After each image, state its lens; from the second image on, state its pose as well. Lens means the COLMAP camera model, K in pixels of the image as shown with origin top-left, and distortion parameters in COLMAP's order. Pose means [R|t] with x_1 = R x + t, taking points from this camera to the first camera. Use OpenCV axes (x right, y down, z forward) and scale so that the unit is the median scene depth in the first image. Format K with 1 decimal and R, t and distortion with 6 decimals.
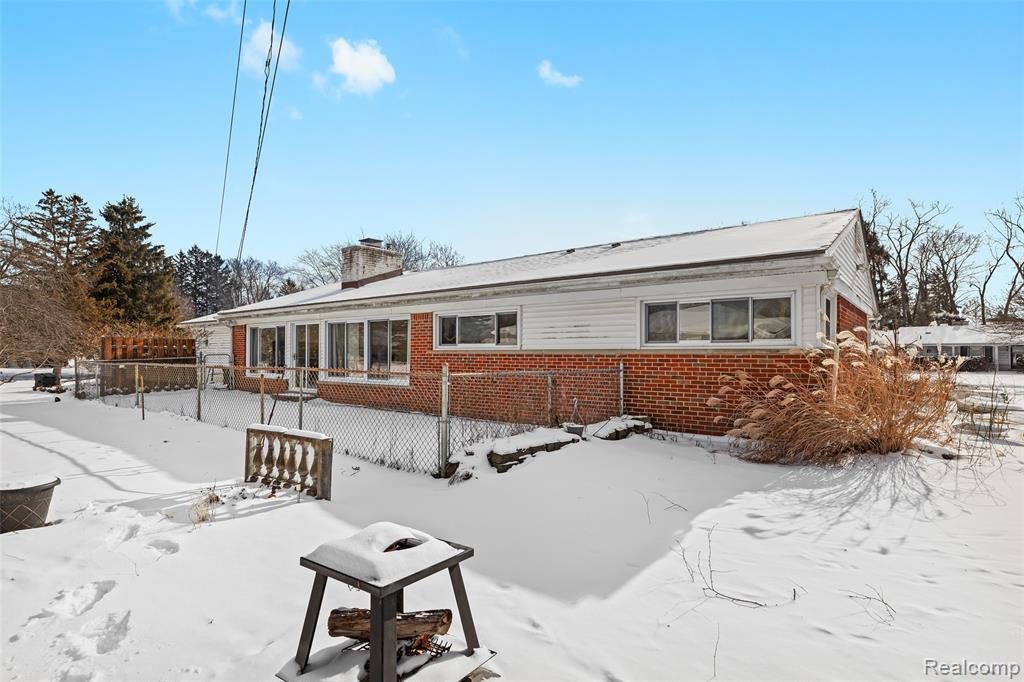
lens RADIAL K [[527.8, 0, 508.3], [0, 527.8, 347.7], [0, 0, 1]] dist [-0.004476, 0.001288]
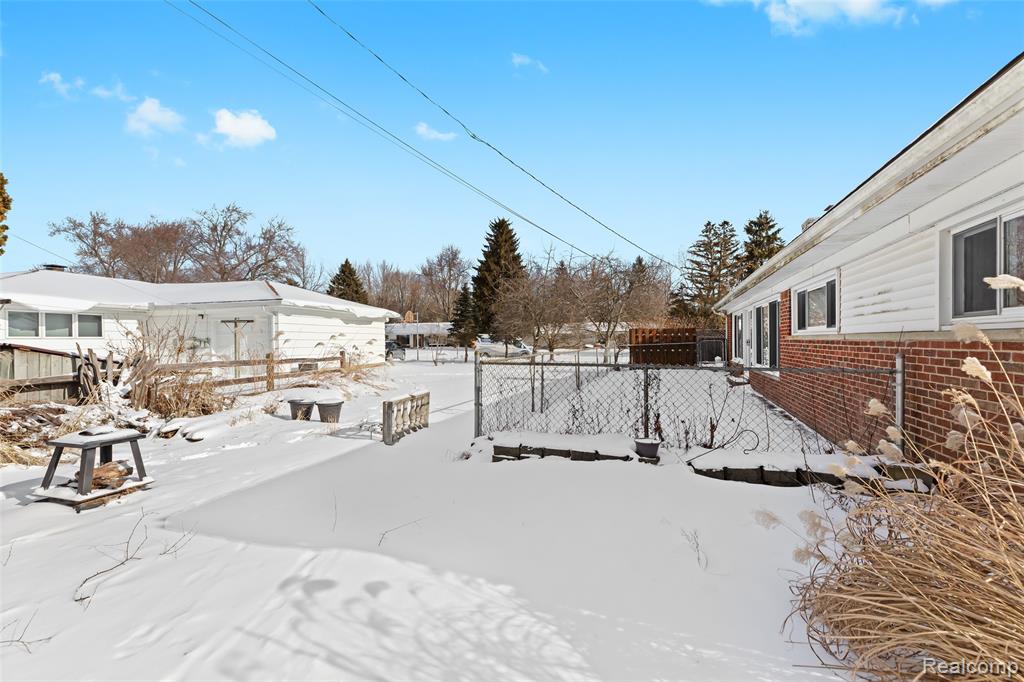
lens RADIAL K [[464.9, 0, 508.4], [0, 464.9, 341.4], [0, 0, 1]] dist [-0.037037, -0.000437]
pose [[0.302656, -0.002003, -0.953098, 0.403138], [0.020386, 0.999783, 0.004373, 0.002563], [0.952882, -0.020753, 0.302631, 0.372659]]
